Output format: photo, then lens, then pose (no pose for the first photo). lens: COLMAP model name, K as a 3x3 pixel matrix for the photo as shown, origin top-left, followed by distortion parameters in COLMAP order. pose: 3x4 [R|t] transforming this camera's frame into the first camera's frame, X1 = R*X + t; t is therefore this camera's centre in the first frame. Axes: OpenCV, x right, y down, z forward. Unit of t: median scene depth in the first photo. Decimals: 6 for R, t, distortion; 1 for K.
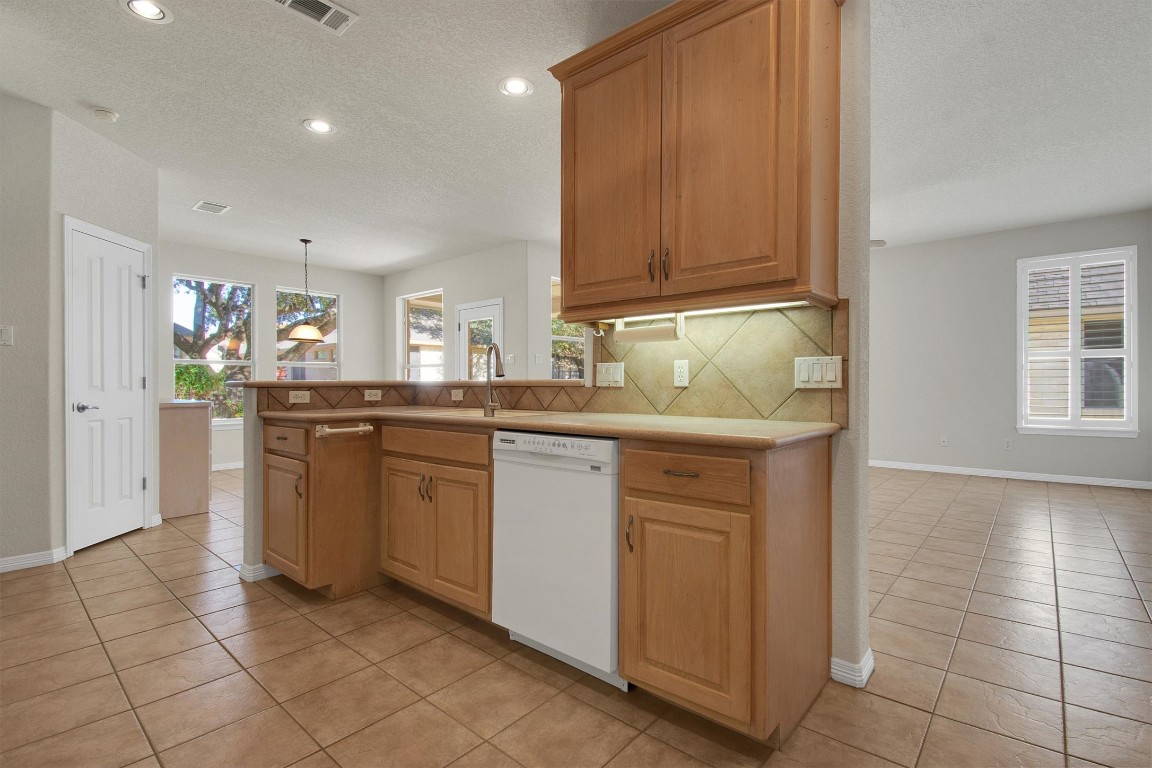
lens RADIAL K [[532.9, 0, 560.8], [0, 532.9, 384.7], [0, 0, 1]] dist [0.034227, -0.031306]
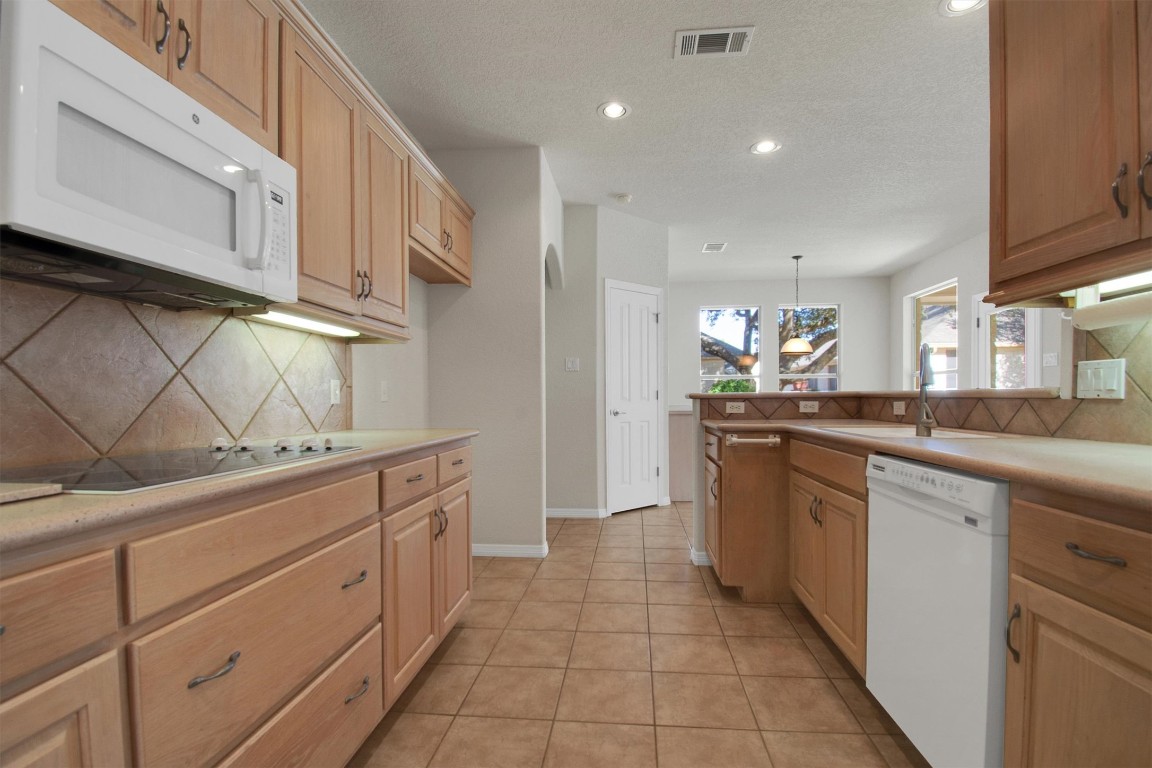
lens RADIAL K [[519.0, 0, 588.7], [0, 519.0, 403.1], [0, 0, 1]] dist [0.033137, -0.033533]
pose [[0.602089, 0.008608, -0.798382, 0.206706], [0.002789, 0.999913, 0.012884, -0.000636], [0.798424, -0.009984, 0.602013, 0.155039]]
